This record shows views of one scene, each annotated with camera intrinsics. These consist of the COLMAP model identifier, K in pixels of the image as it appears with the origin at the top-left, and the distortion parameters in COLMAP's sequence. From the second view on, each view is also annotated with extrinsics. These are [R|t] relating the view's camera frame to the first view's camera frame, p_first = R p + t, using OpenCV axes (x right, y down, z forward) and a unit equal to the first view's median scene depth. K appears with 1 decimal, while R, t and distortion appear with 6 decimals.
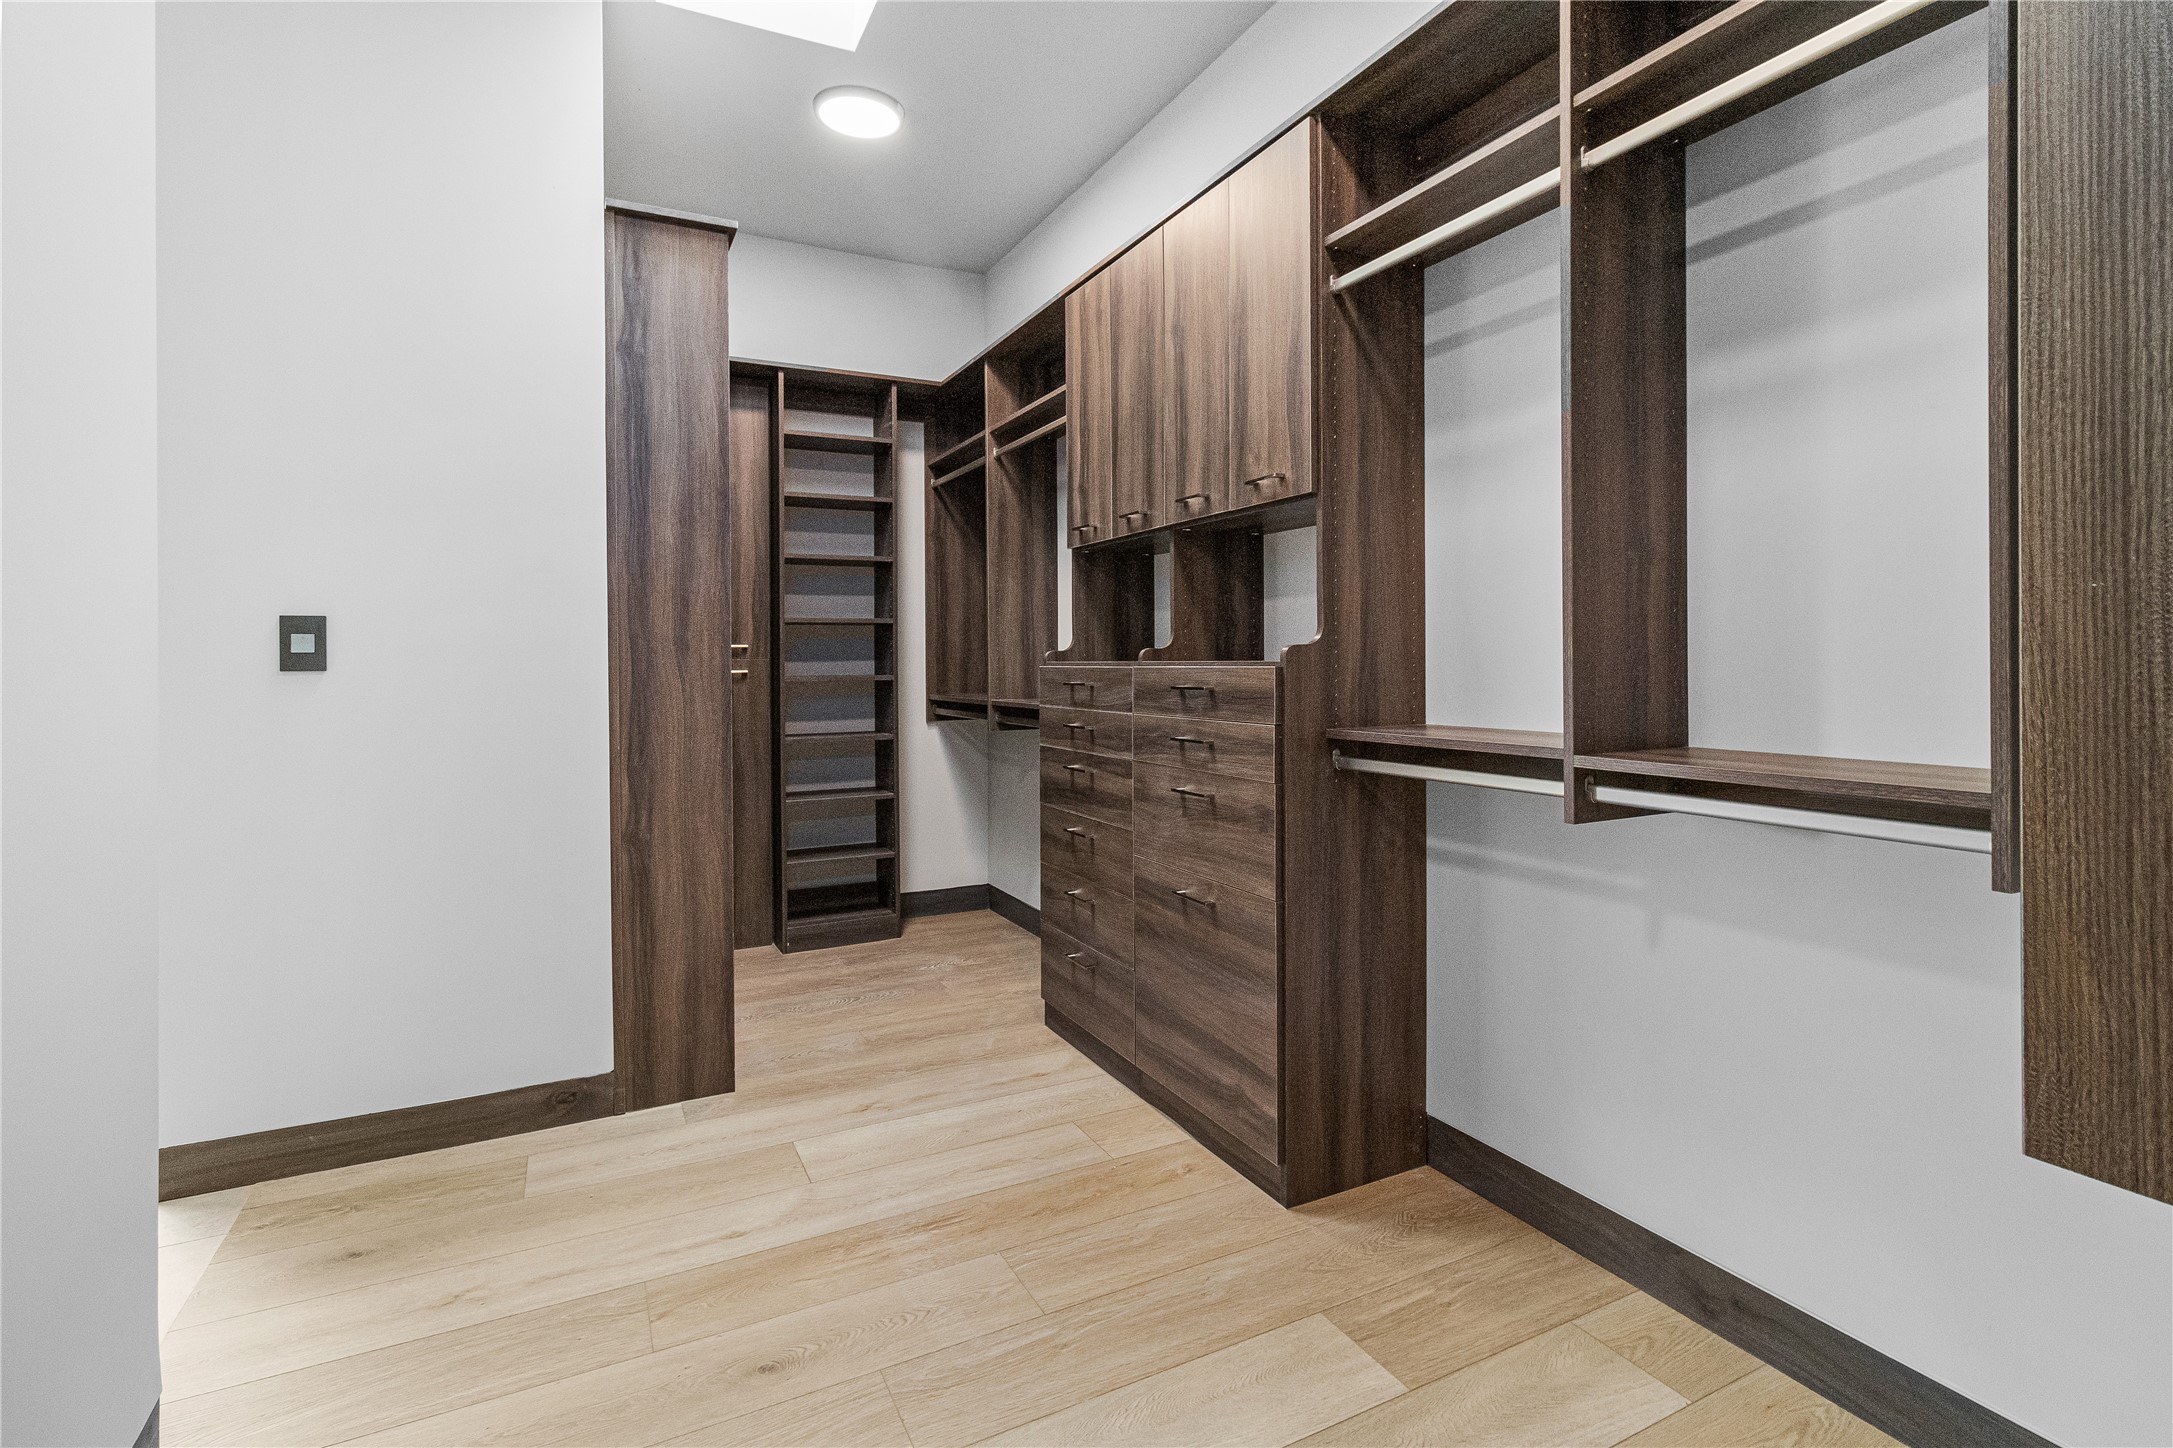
lens RADIAL K [[1018.1, 0, 1087.1], [0, 1018.1, 663.2], [0, 0, 1]] dist [0.002164, 0.000072]
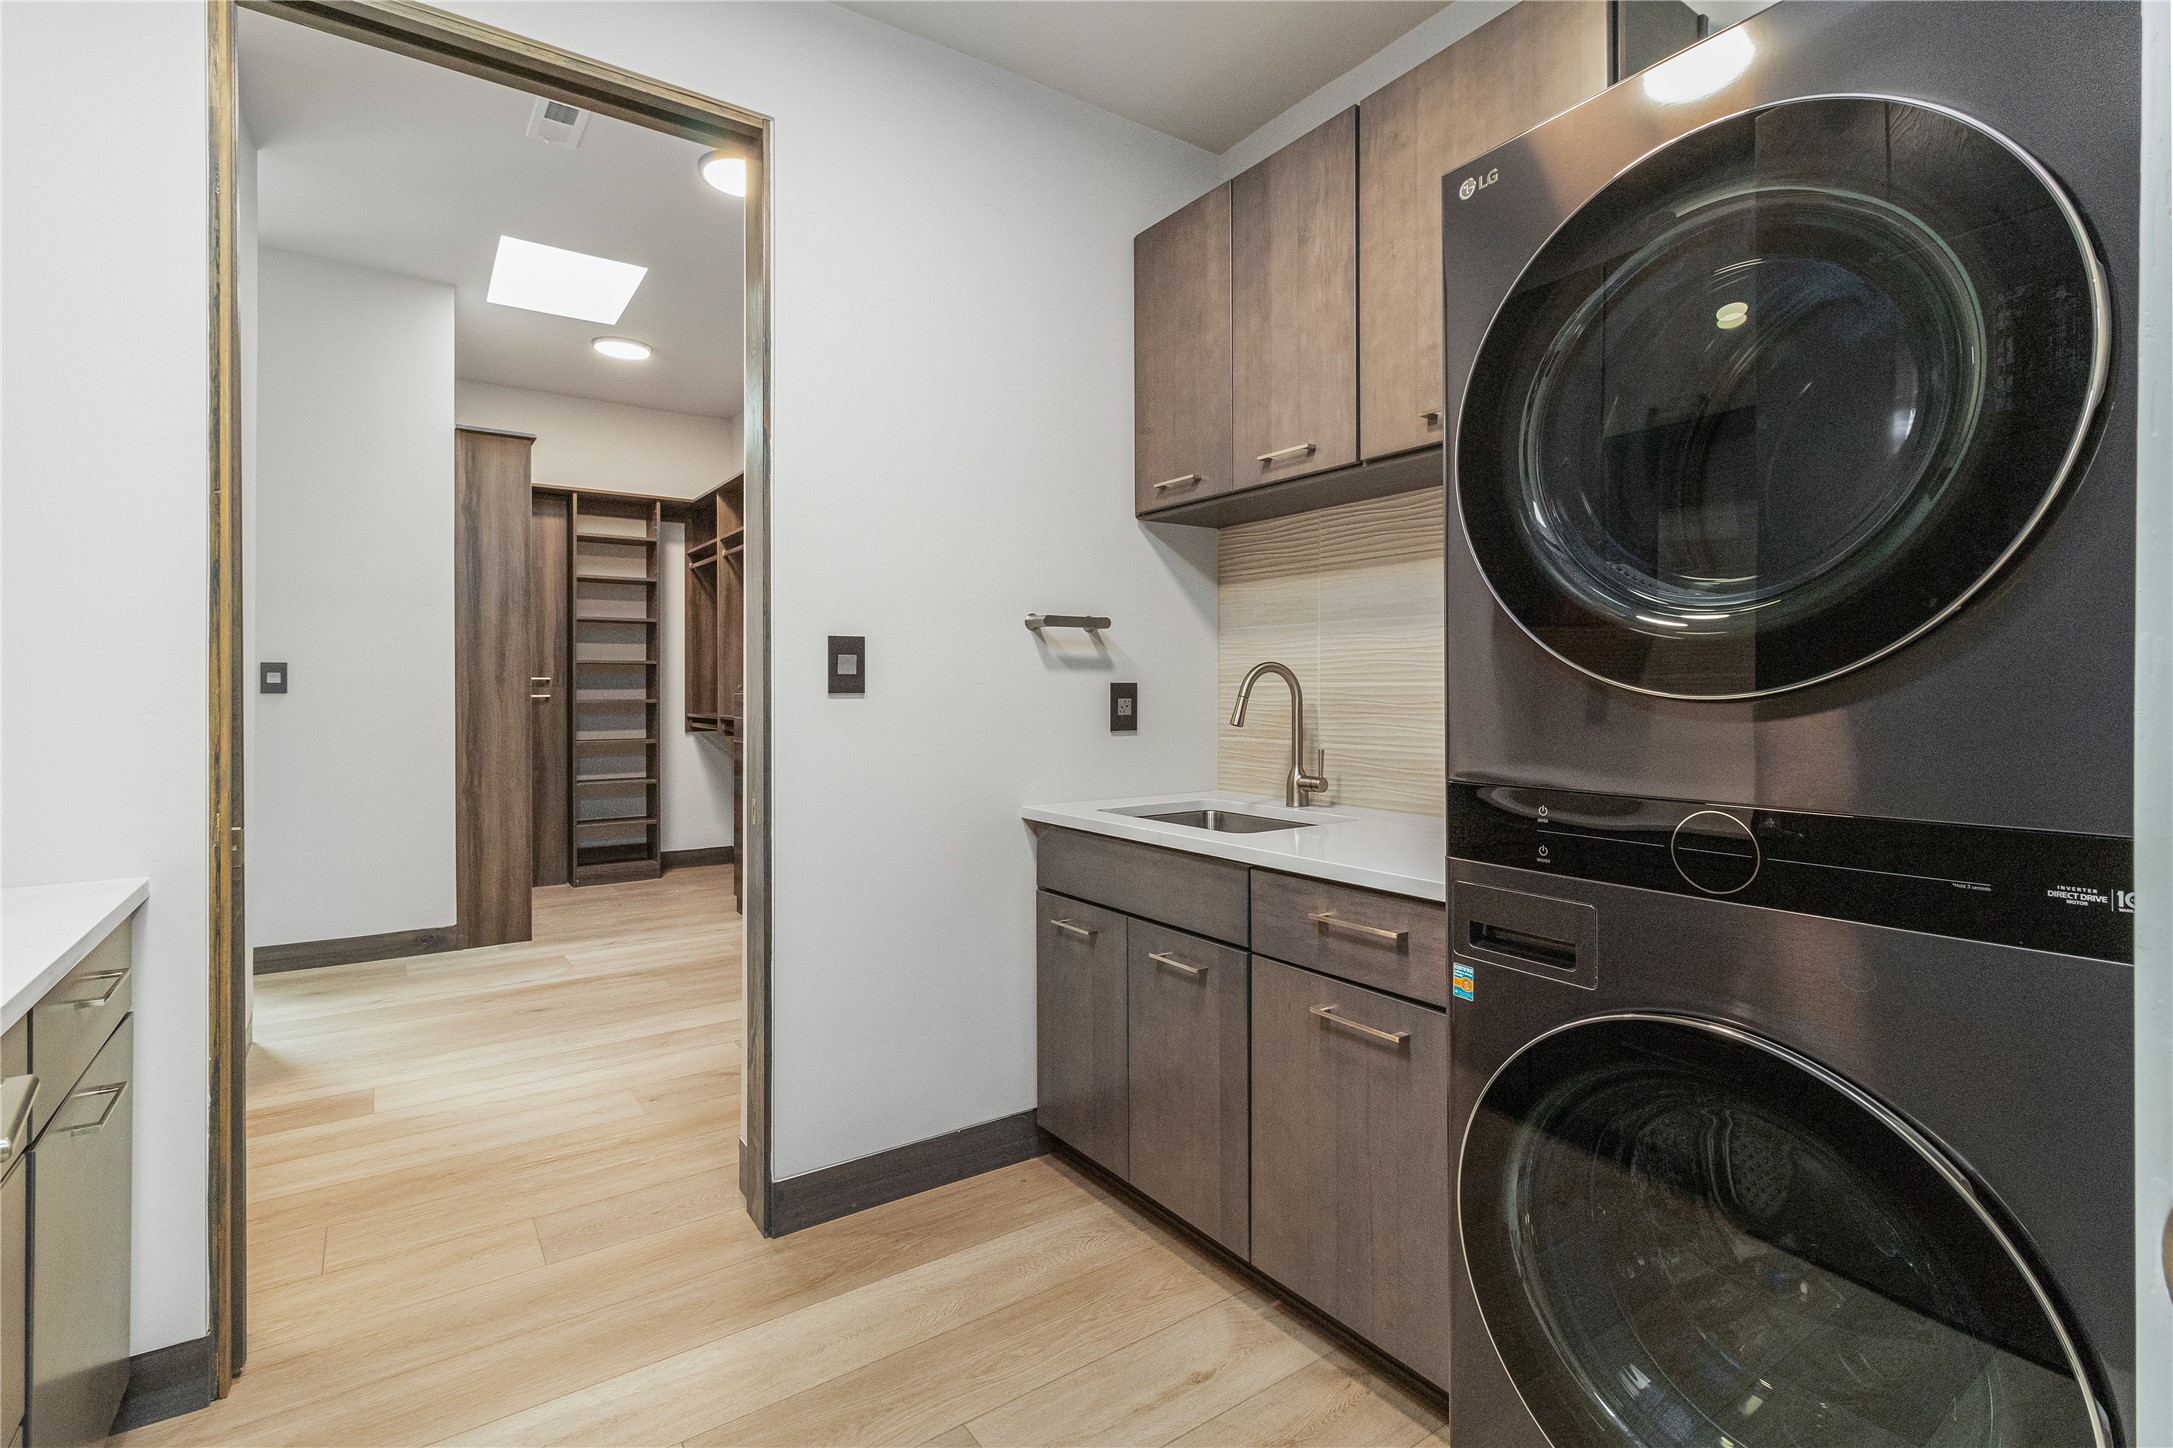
lens RADIAL K [[1005.3, 0, 1087.1], [0, 1005.3, 689.3], [0, 0, 1]] dist [0.025260, -0.033968]
pose [[0.989535, 0.005602, 0.144182, 0.221652], [-0.005065, 0.999979, -0.004091, 0.000266], [-0.144201, 0.003318, 0.989543, -0.546730]]
